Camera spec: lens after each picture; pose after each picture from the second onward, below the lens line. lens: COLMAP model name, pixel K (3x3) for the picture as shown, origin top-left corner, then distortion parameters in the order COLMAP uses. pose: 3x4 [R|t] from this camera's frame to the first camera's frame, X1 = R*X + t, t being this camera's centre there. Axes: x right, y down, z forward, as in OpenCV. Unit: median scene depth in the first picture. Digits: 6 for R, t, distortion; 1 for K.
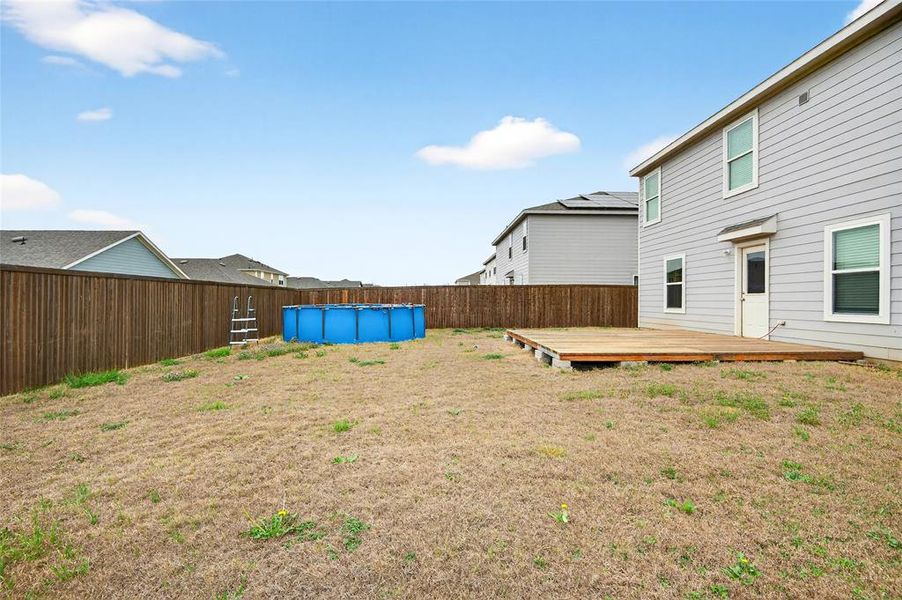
lens RADIAL K [[414.9, 0, 455.7], [0, 414.9, 301.2], [0, 0, 1]] dist [0.005618, 0.001316]
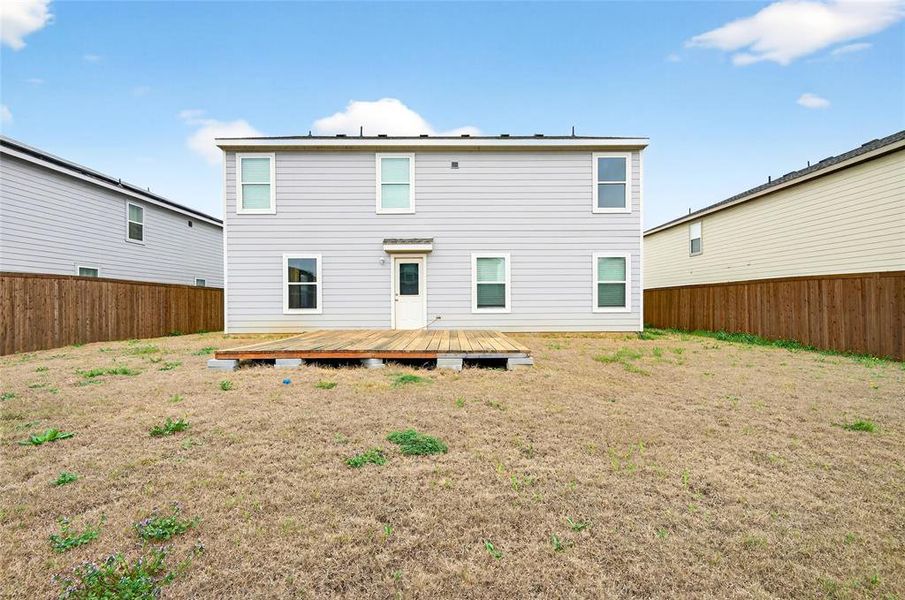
lens RADIAL K [[416.3, 0, 449.3], [0, 416.3, 298.0], [0, 0, 1]] dist [0.005618, 0.001316]
pose [[0.050196, 0.007846, 0.998709, -0.509525], [0.005886, 0.999949, -0.008151, 0.001538], [-0.998722, 0.006287, 0.050148, 0.742071]]
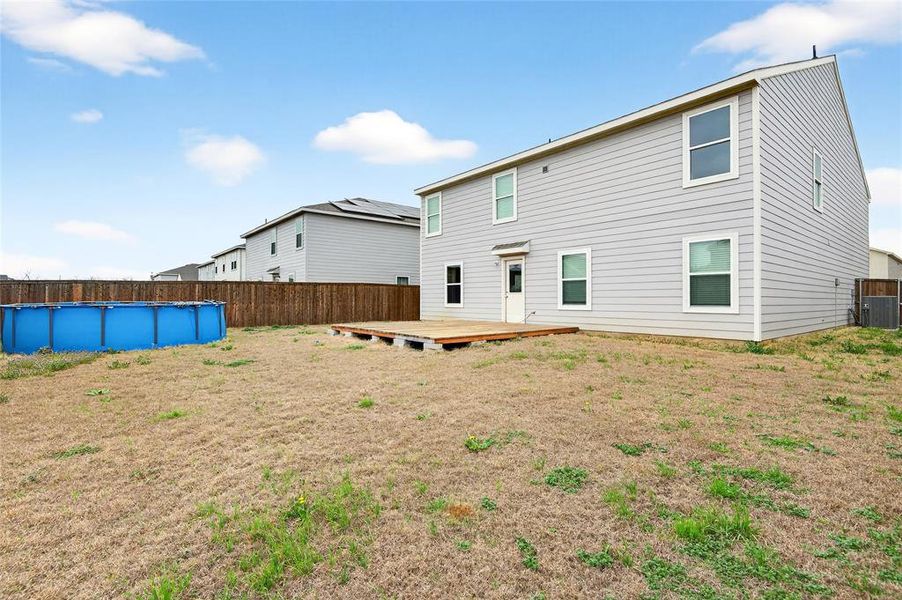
lens RADIAL K [[414.9, 0, 451.5], [0, 414.9, 291.8], [0, 0, 1]] dist [0.005618, 0.001316]
pose [[0.801529, 0.009282, 0.597884, -0.302336], [0.001237, 0.999852, -0.017181, 0.003621], [-0.597954, 0.014511, 0.801399, -0.031928]]
